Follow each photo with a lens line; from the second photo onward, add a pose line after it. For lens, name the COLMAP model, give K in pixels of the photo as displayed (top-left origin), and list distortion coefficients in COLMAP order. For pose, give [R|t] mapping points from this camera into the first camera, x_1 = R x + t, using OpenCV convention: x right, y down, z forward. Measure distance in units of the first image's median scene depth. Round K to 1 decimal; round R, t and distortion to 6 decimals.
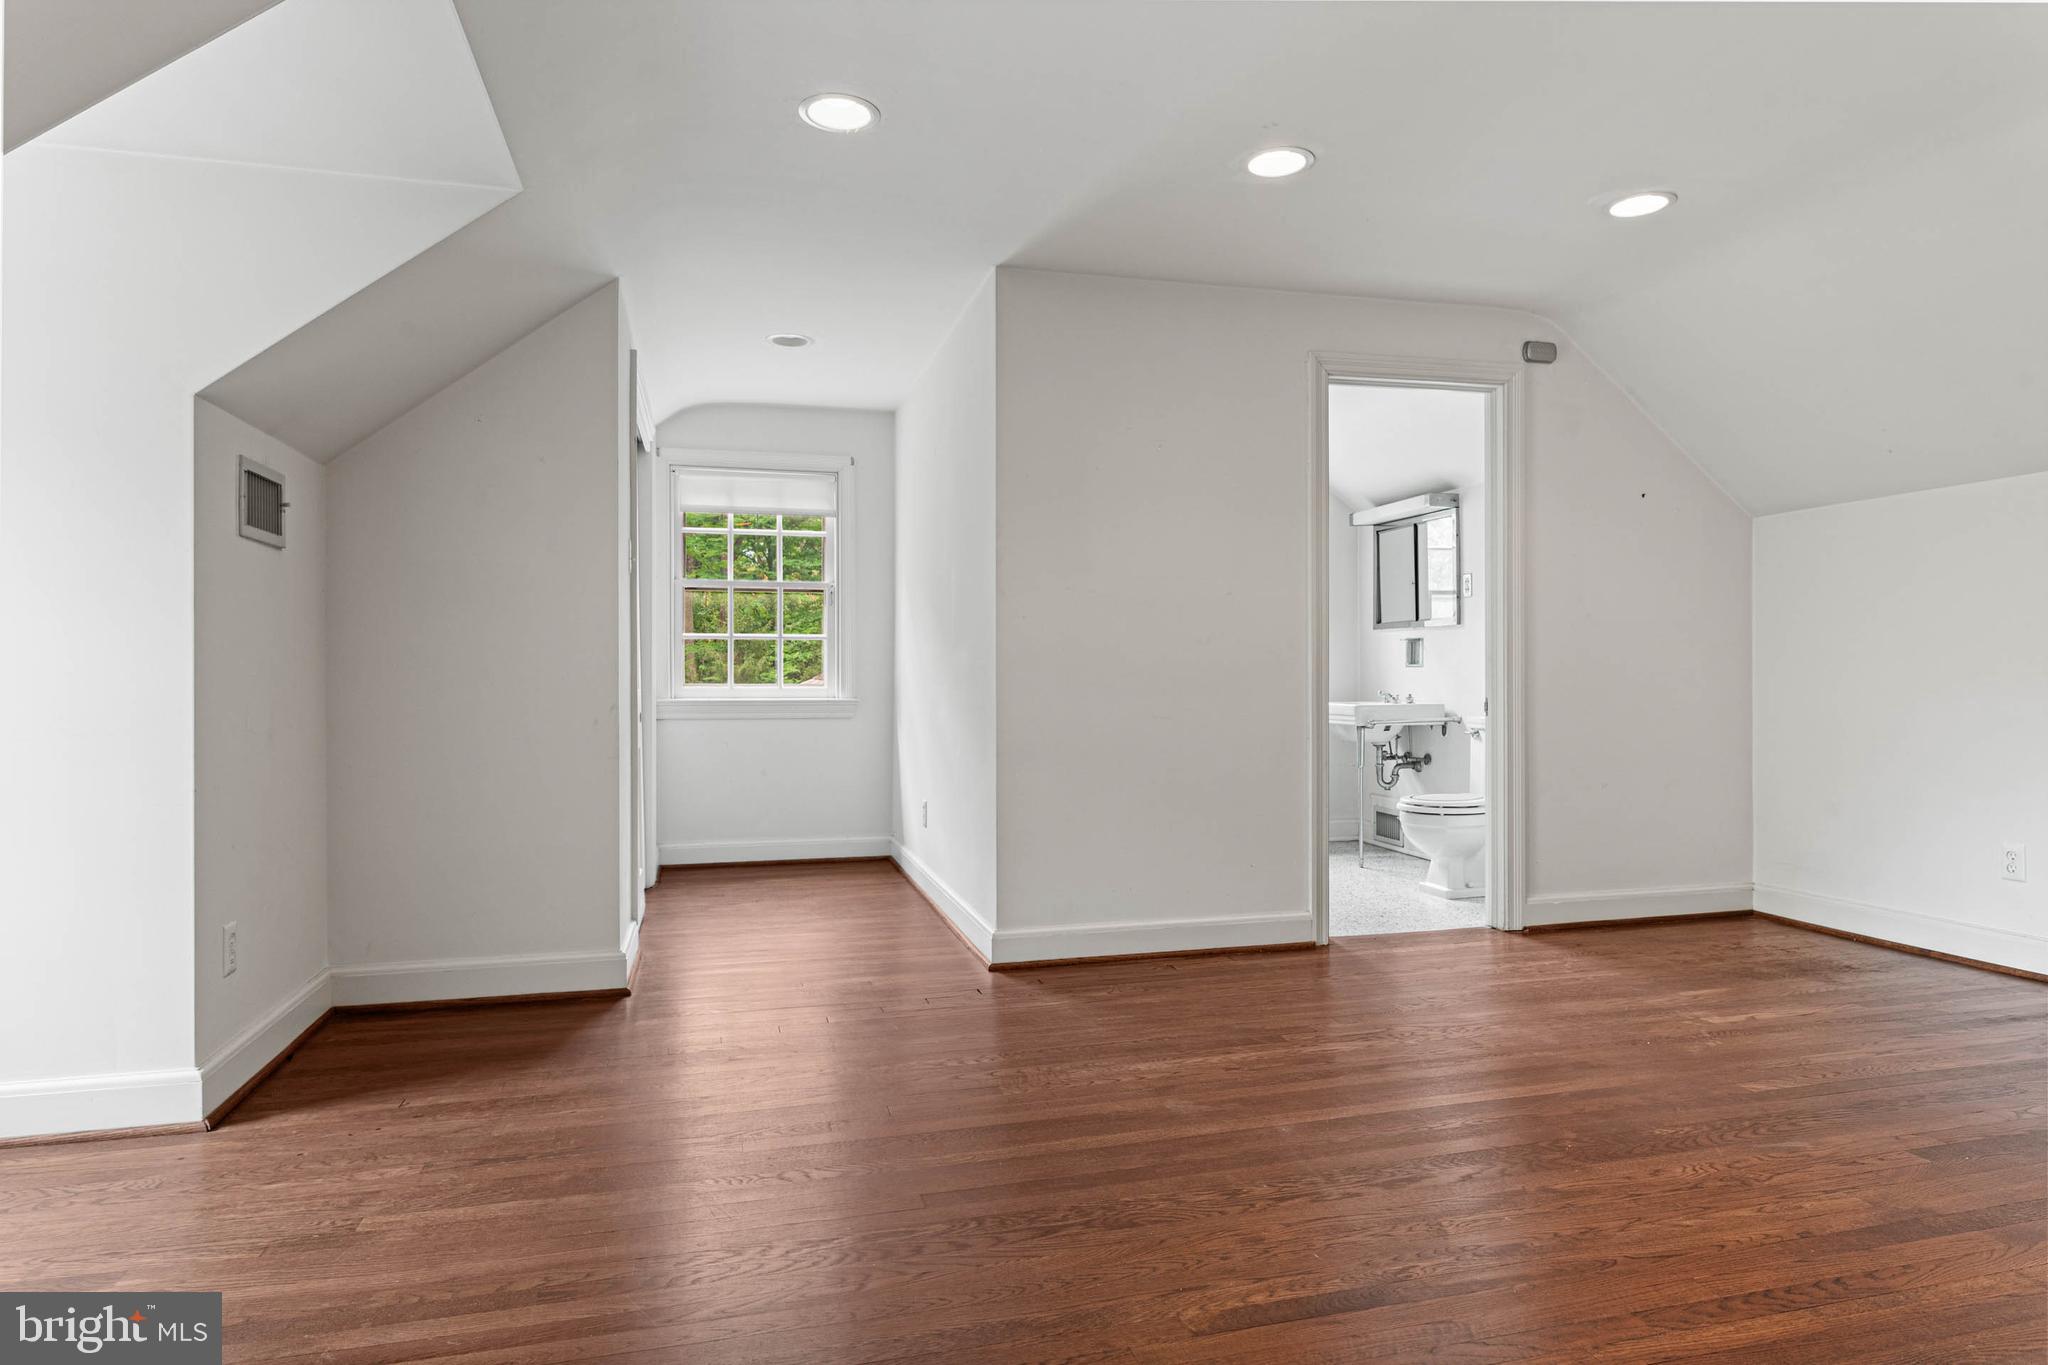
lens RADIAL K [[1186.6, 0, 1025.3], [0, 1186.6, 673.6], [0, 0, 1]] dist [0.000830, 0.000653]
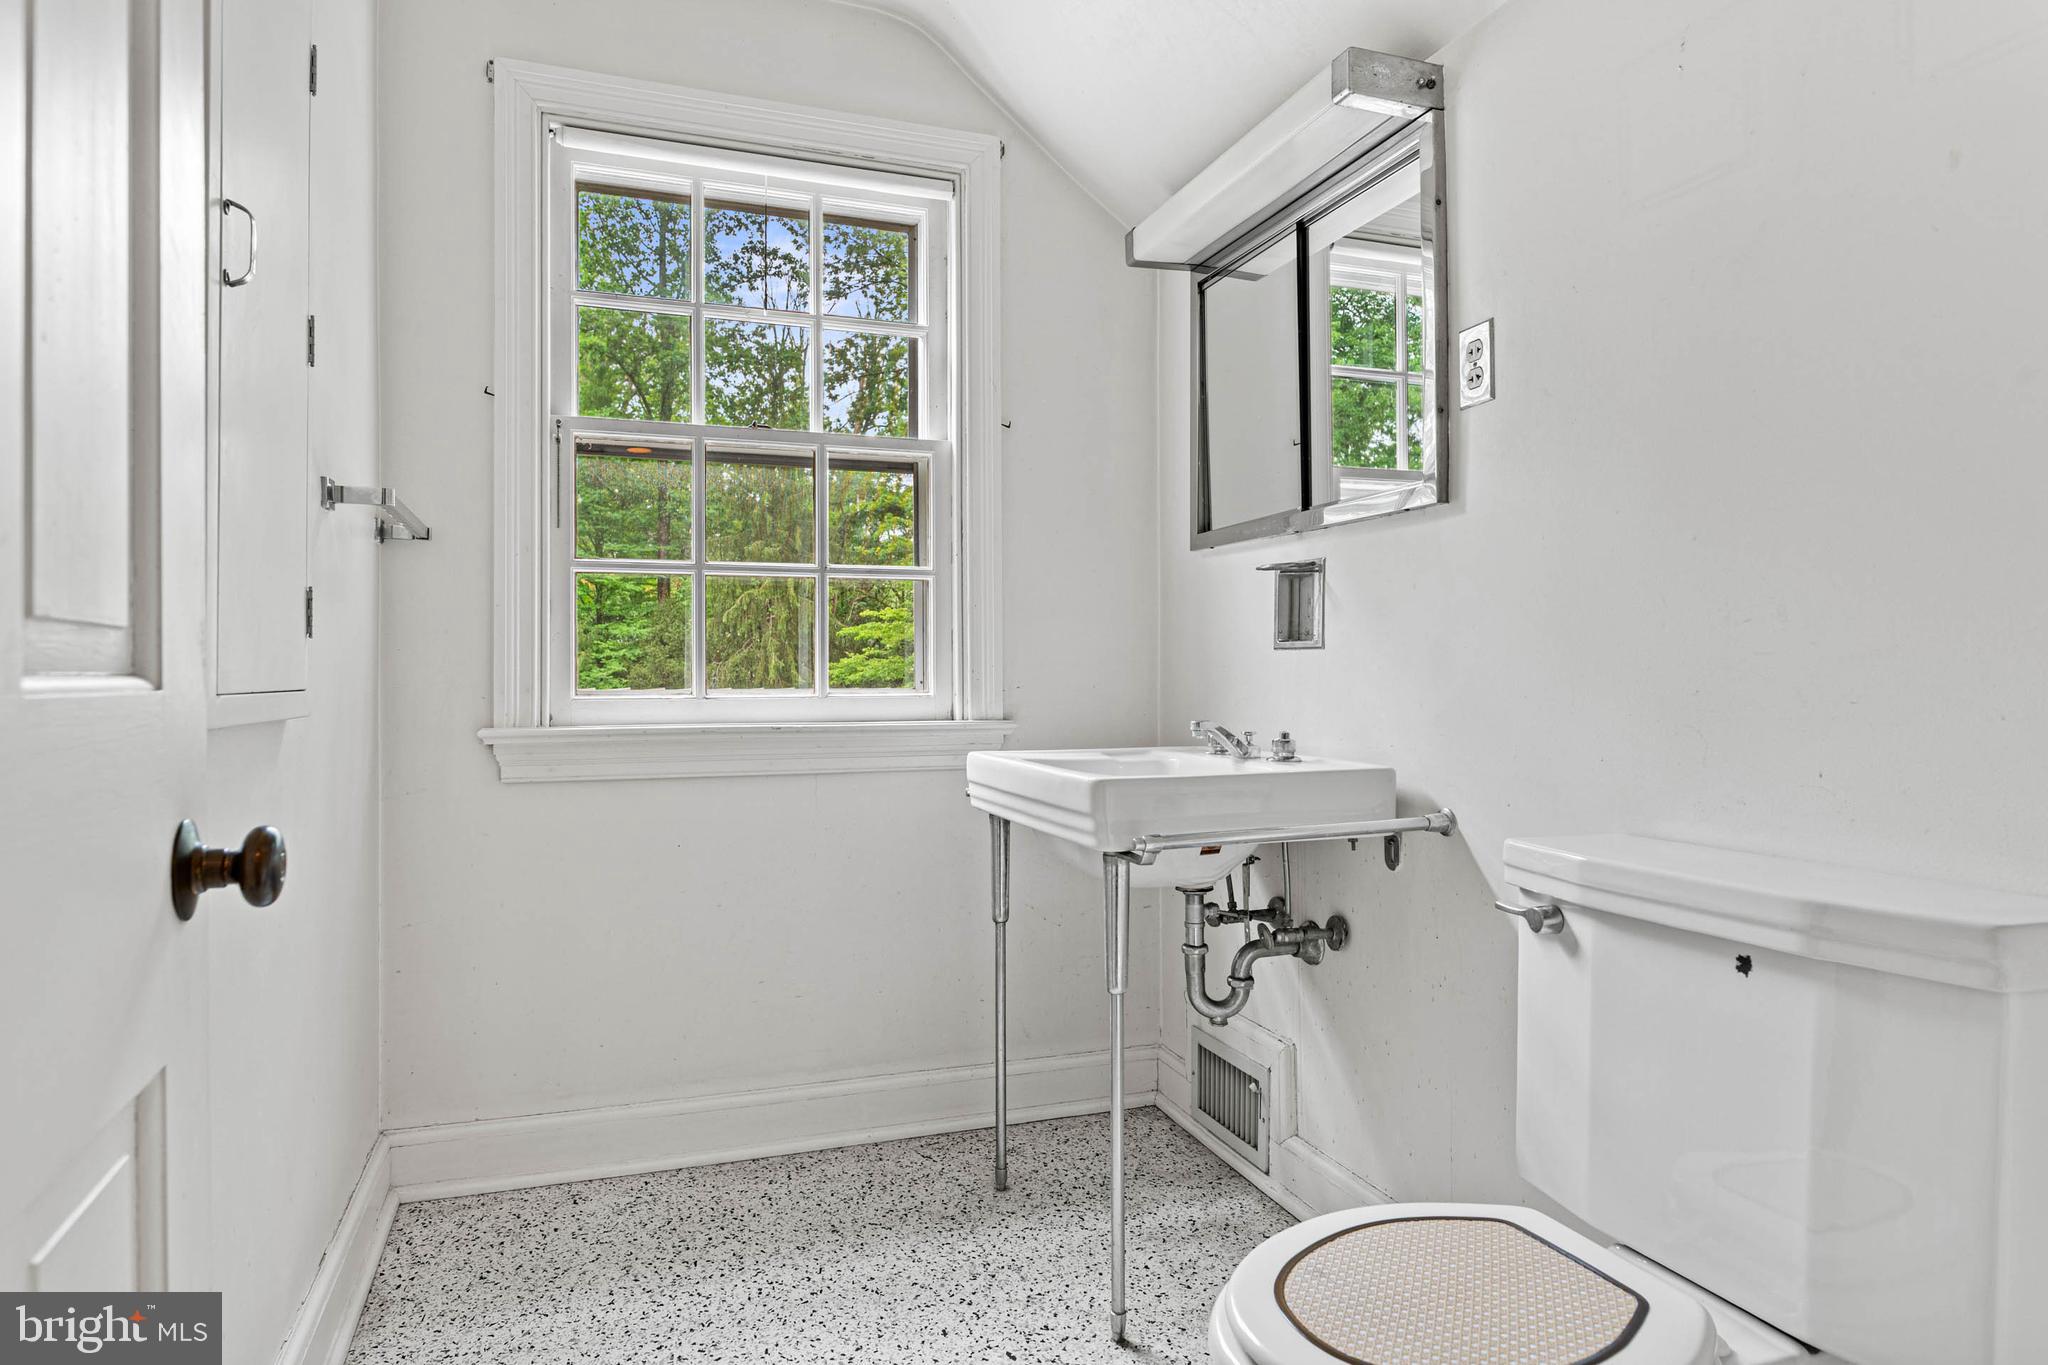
lens RADIAL K [[1186.6, 0, 1022.3], [0, 1186.6, 672.4], [0, 0, 1]] dist [0.000830, 0.000653]
pose [[0.996438, -0.000695, 0.084320, 0.222246], [0.000696, 1.000000, 0.000027, 0.000770], [-0.084320, 0.000032, 0.996439, 0.673832]]
